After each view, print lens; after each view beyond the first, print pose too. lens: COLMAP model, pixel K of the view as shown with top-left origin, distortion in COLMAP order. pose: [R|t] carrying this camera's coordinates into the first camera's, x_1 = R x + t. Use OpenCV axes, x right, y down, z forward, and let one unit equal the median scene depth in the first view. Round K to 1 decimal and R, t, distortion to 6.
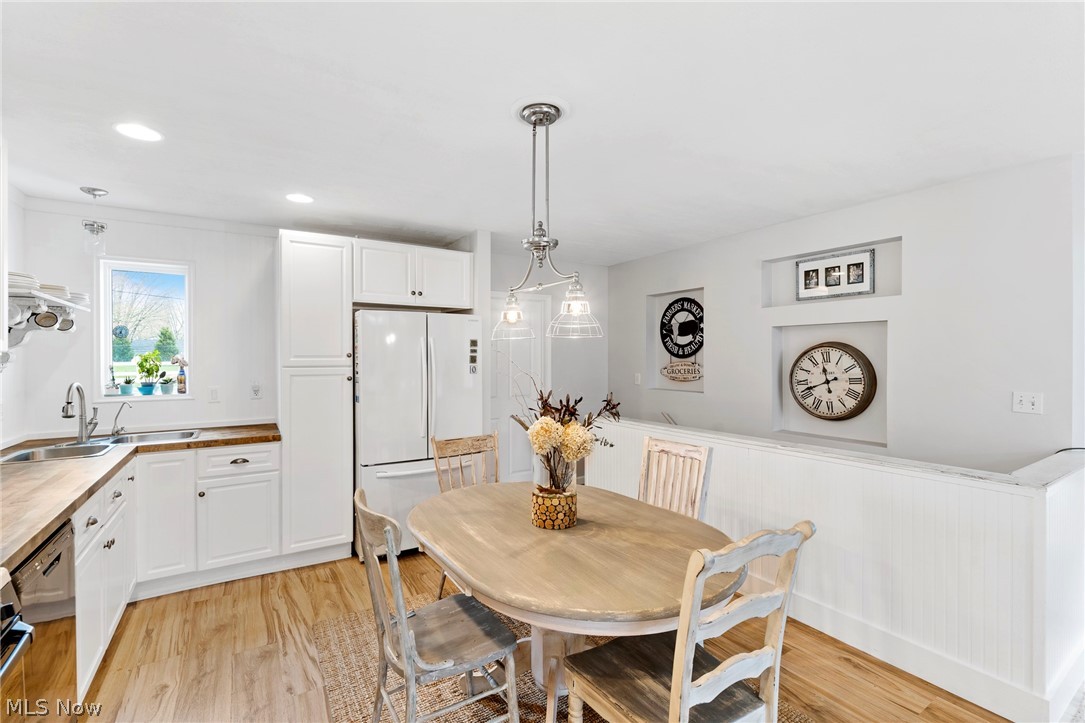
lens RADIAL K [[475.7, 0, 536.4], [0, 475.7, 357.4], [0, 0, 1]] dist [-0.002259, -0.000006]
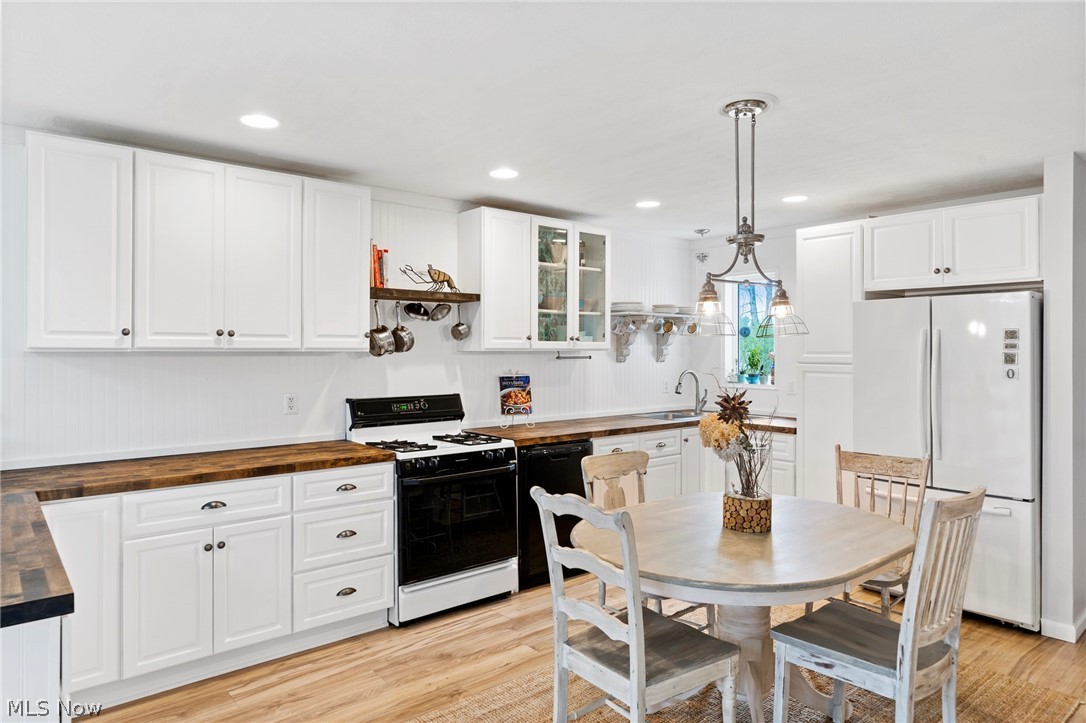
lens RADIAL K [[670.0, 0, 538.0], [0, 670.0, 345.3], [0, 0, 1]] dist [-0.000095, 0.001431]
pose [[0.133889, -0.004082, -0.990988, 0.771998], [-0.005406, 0.999974, -0.004849, -0.006998], [0.990982, 0.006006, 0.133864, 0.230292]]
